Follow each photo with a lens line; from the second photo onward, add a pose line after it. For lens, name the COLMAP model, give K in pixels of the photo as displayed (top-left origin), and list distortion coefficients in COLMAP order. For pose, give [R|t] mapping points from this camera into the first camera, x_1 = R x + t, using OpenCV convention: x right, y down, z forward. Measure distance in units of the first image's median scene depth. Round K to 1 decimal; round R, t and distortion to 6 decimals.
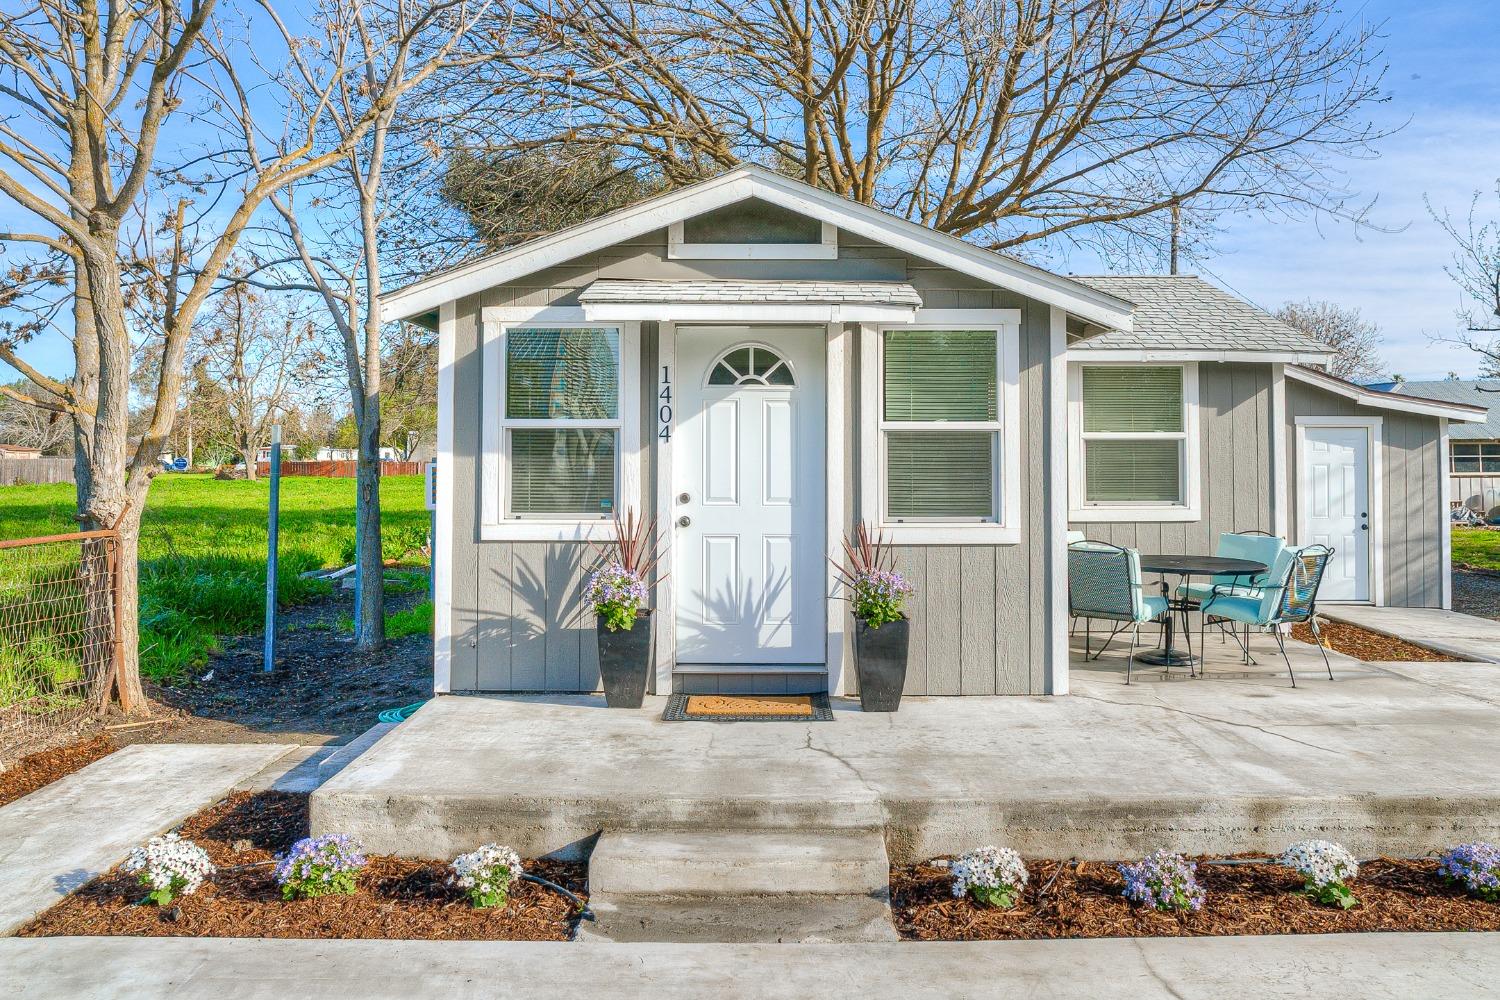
lens RADIAL K [[1060.6, 0, 791.9], [0, 1060.6, 495.3], [0, 0, 1]] dist [-0.008055, -0.001333]
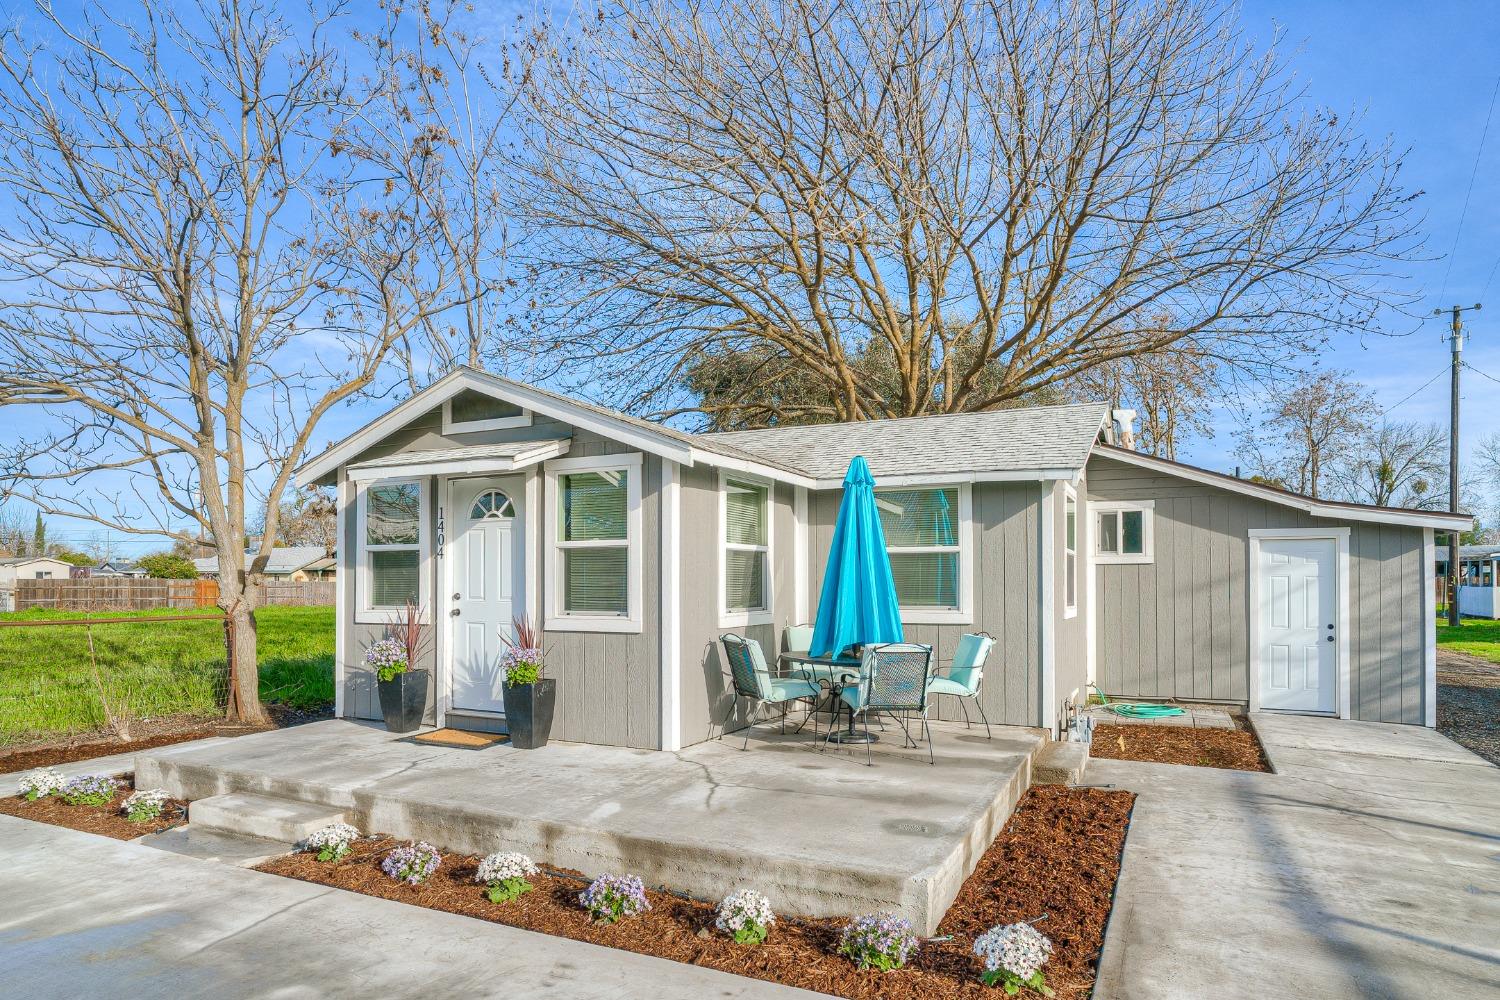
lens RADIAL K [[858.6, 0, 746.3], [0, 858.6, 579.1], [0, 0, 1]] dist [-0.031191, 0.000118]
pose [[0.904369, -0.002794, -0.426742, 0.770001], [-0.012184, 0.999402, -0.032364, 0.012189], [0.426578, 0.034468, 0.903794, 0.101437]]
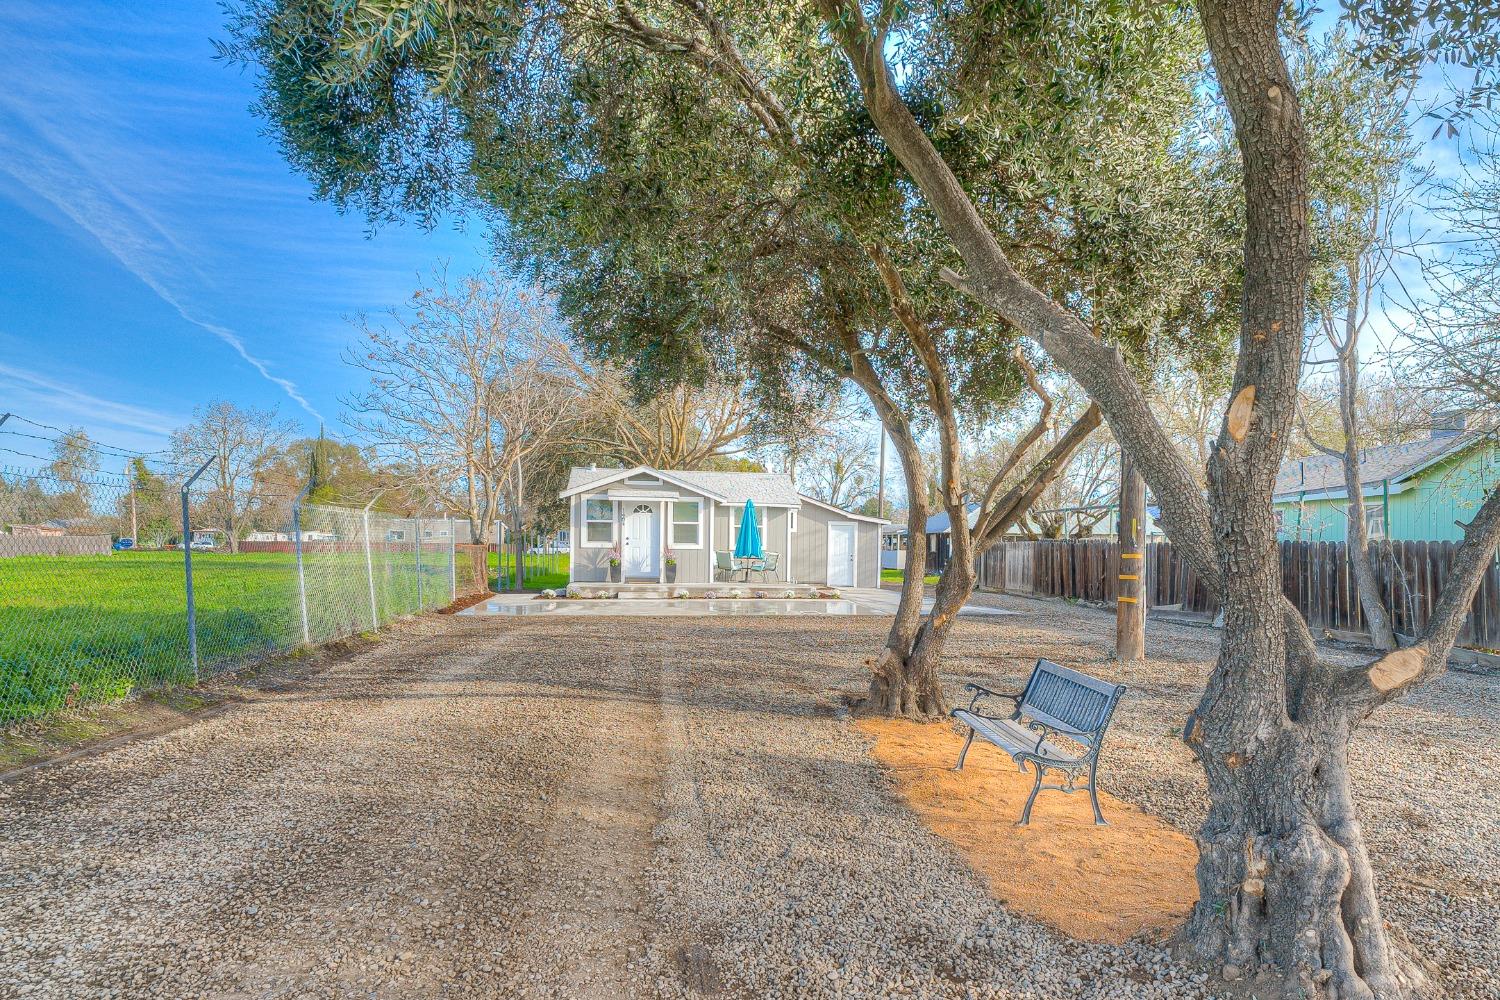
lens RADIAL K [[858.6, 0, 746.3], [0, 858.6, 579.1], [0, 0, 1]] dist [-0.031191, 0.000118]
pose [[0.993838, 0.012160, 0.110172, -0.001215], [-0.012738, 0.999909, 0.004544, 0.149524], [-0.110107, -0.005919, 0.993902, -2.584749]]
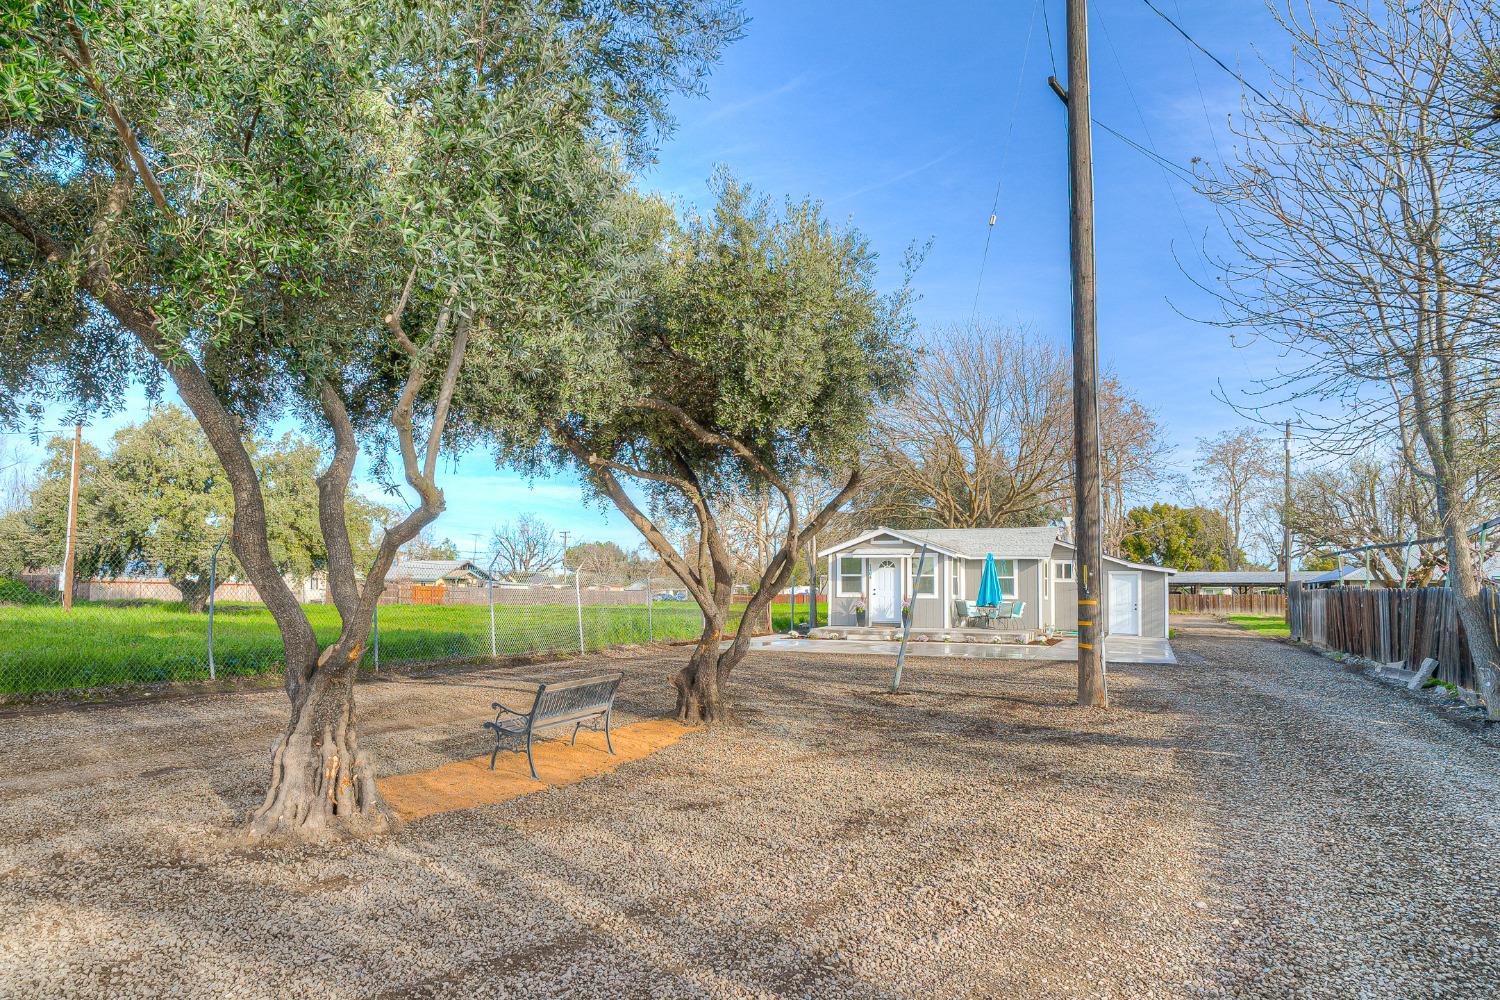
lens RADIAL K [[770.6, 0, 757.7], [0, 770.6, 562.3], [0, 0, 1]] dist [-0.023308, 0.000045]
pose [[0.910177, -0.006370, -0.414170, 0.941715], [-0.025006, 0.997213, -0.070290, 0.149290], [0.413463, 0.074333, 0.907481, -2.662699]]
